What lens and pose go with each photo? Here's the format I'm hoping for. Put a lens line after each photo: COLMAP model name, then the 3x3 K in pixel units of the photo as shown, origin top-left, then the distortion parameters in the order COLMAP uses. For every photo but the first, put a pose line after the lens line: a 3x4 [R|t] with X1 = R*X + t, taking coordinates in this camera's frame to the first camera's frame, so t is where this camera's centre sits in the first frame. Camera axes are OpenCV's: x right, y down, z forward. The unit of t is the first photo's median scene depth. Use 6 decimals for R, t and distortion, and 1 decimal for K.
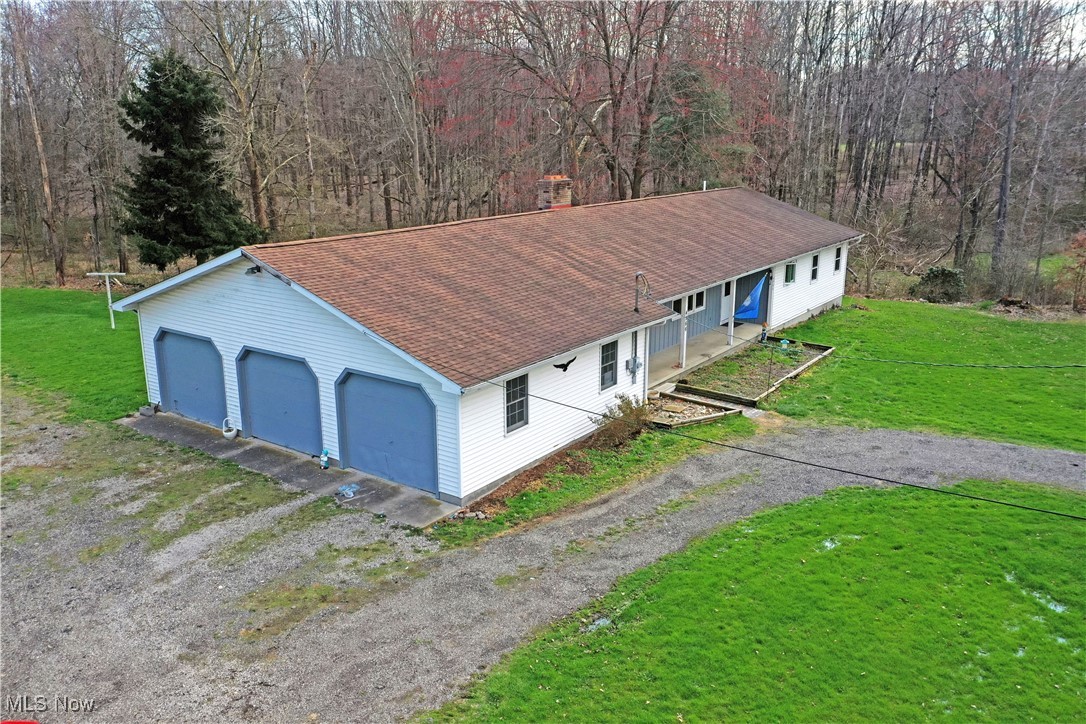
lens RADIAL K [[866.8, 0, 543.0], [0, 866.8, 362.0], [0, 0, 1]] dist [0.008126, 0.002904]
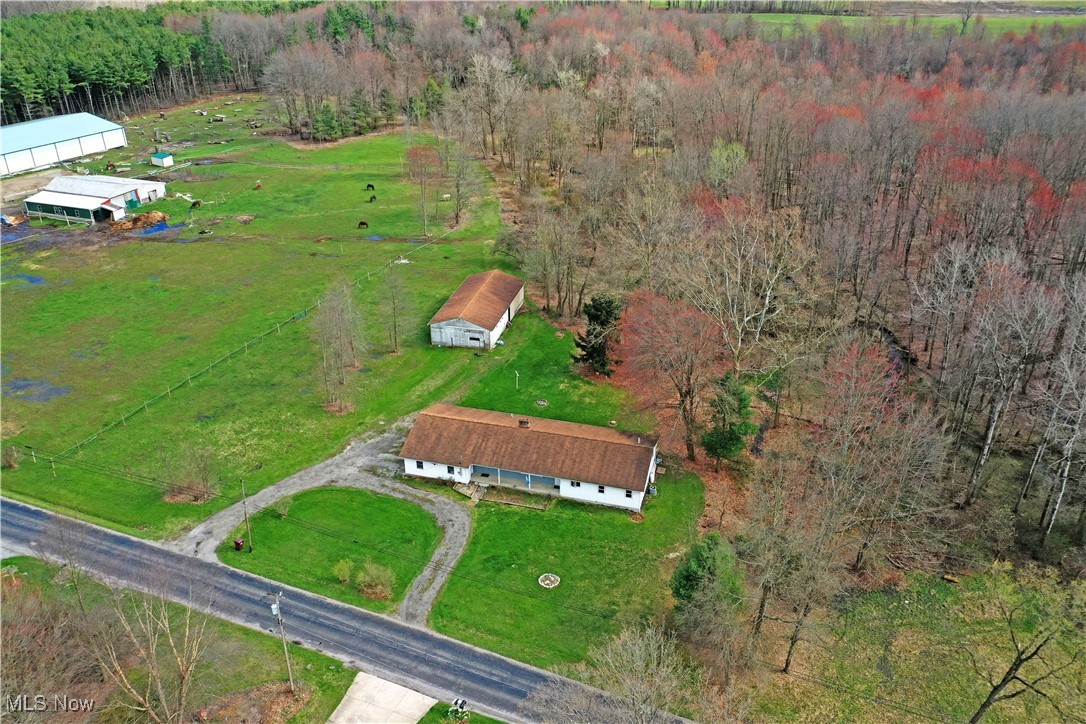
lens RADIAL K [[866.8, 0, 543.0], [0, 866.8, 362.0], [0, 0, 1]] dist [0.008126, 0.002904]
pose [[0.334174, 0.439195, -0.833928, 4.246048], [-0.237813, 0.895456, 0.376302, -2.616073], [0.912015, 0.072569, 0.403685, -0.497170]]
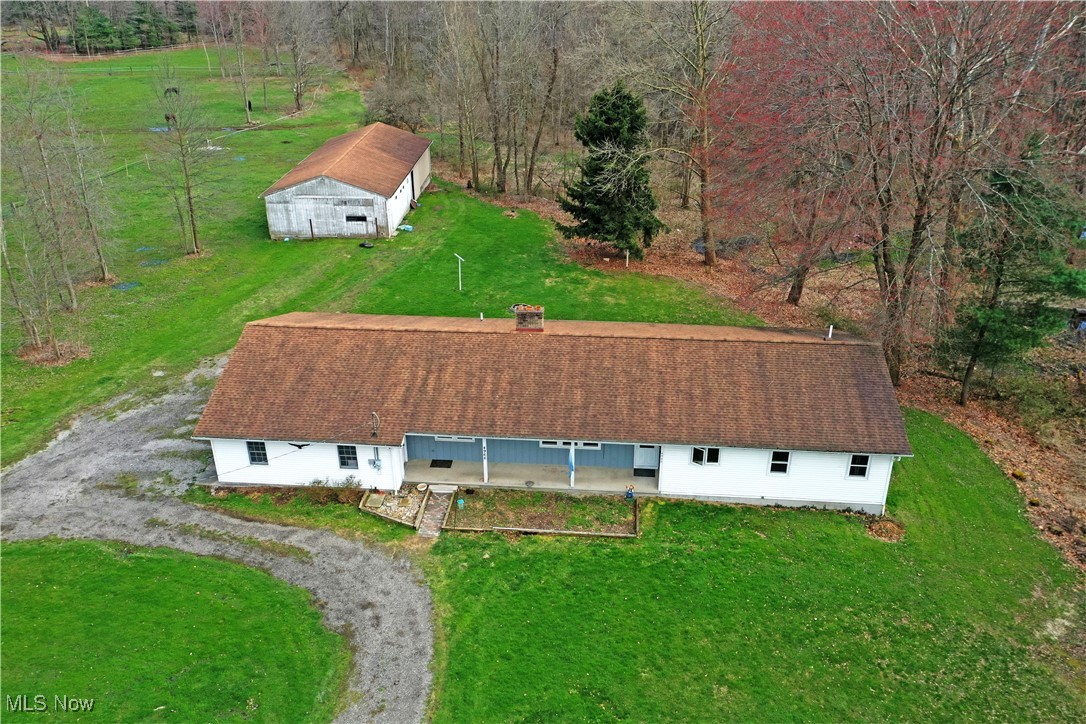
lens RADIAL K [[866.8, 0, 543.0], [0, 866.8, 362.0], [0, 0, 1]] dist [0.008126, 0.002904]
pose [[0.504942, 0.388150, -0.770956, 1.624595], [-0.216321, 0.921587, 0.322307, -0.859250], [0.835607, 0.004028, 0.549313, 0.453330]]
